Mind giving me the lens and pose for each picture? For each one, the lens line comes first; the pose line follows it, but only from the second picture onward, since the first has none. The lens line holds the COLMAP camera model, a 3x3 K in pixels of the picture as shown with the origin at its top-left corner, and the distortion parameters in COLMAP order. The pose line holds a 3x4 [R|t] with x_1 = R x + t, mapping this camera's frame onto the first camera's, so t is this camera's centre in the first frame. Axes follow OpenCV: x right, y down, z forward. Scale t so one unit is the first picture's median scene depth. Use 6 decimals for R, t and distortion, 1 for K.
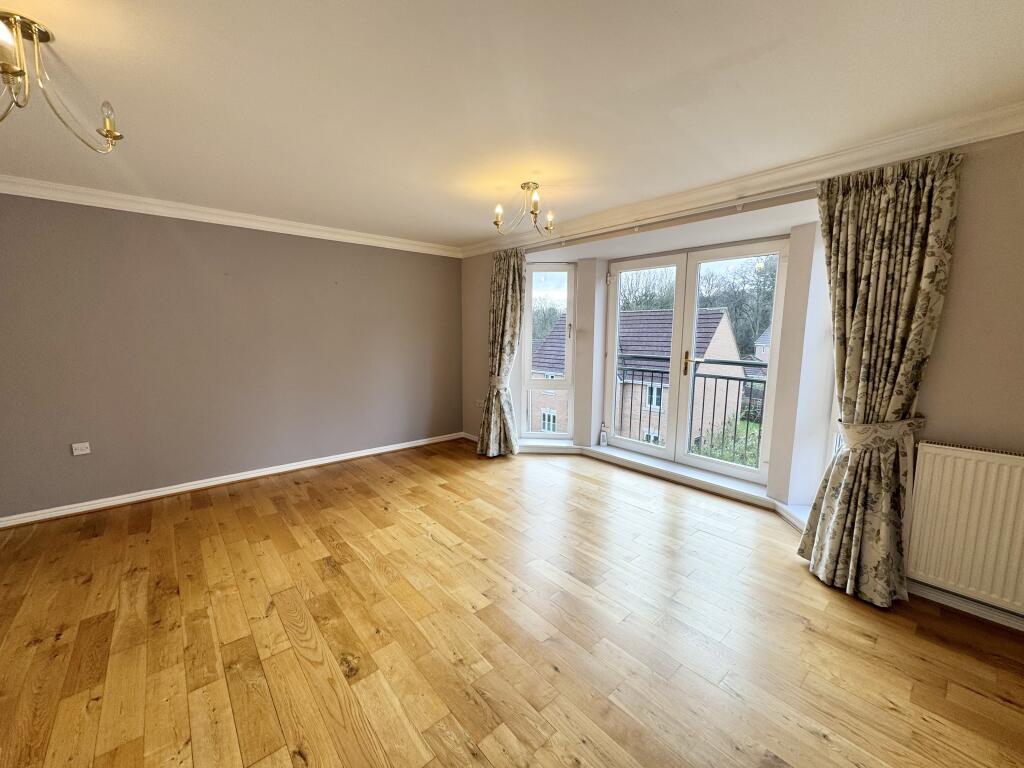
lens RADIAL K [[405.8, 0, 515.3], [0, 405.8, 385.4], [0, 0, 1]] dist [-0.004157, 0.000477]
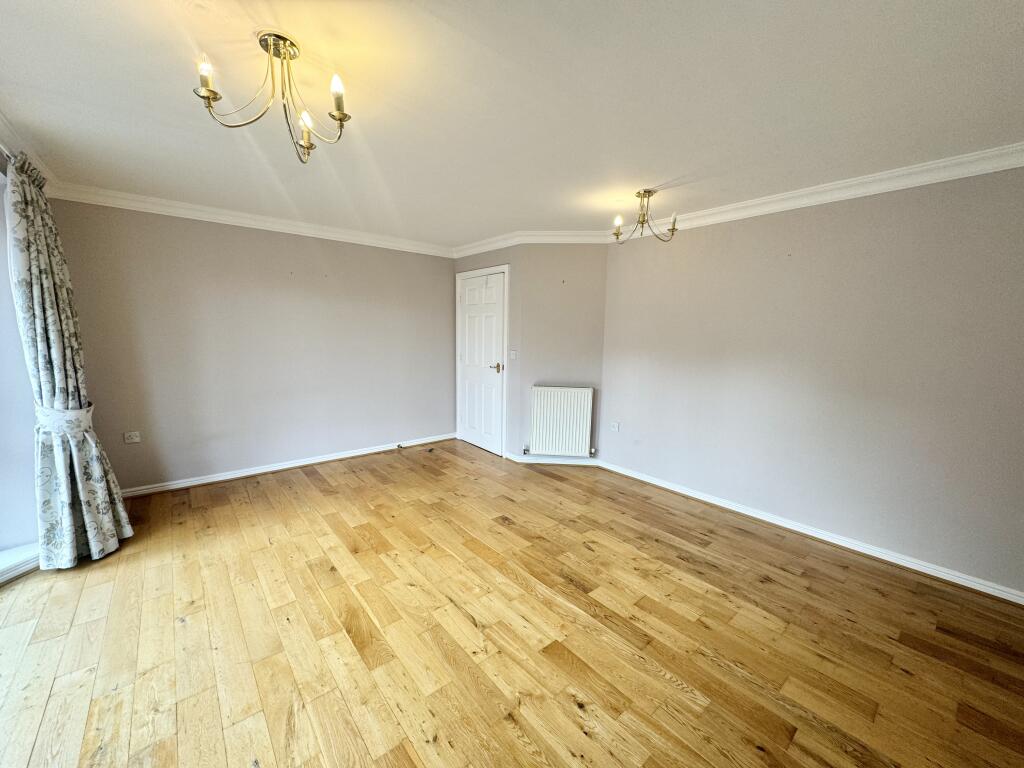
lens RADIAL K [[405.8, 0, 515.5], [0, 405.8, 386.3], [0, 0, 1]] dist [-0.004157, 0.000477]
pose [[-0.999663, -0.024410, 0.008854, -0.305371], [-0.021140, 0.963080, 0.268383, -0.246536], [-0.015078, 0.268105, -0.963272, 1.767715]]
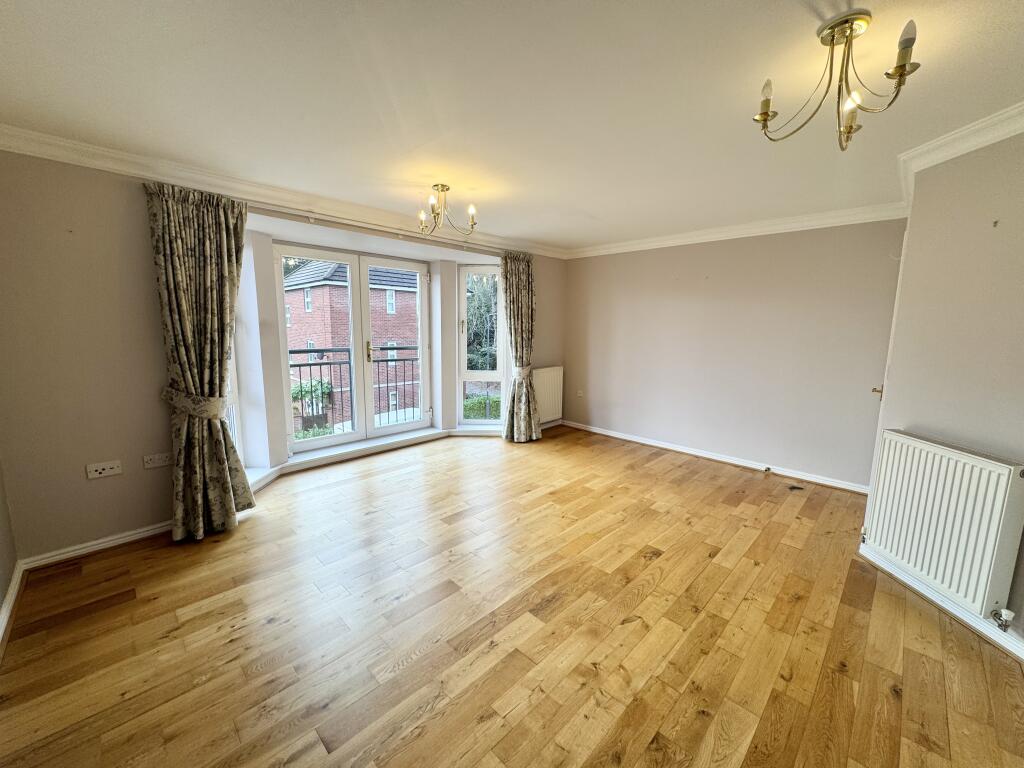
lens RADIAL K [[405.8, 0, 510.2], [0, 405.8, 386.3], [0, 0, 1]] dist [-0.004157, 0.000477]
pose [[-0.070181, -0.157522, 0.985019, -1.202971], [0.122065, 0.978676, 0.165205, -0.156765], [-0.990038, 0.131831, -0.049457, 1.043569]]
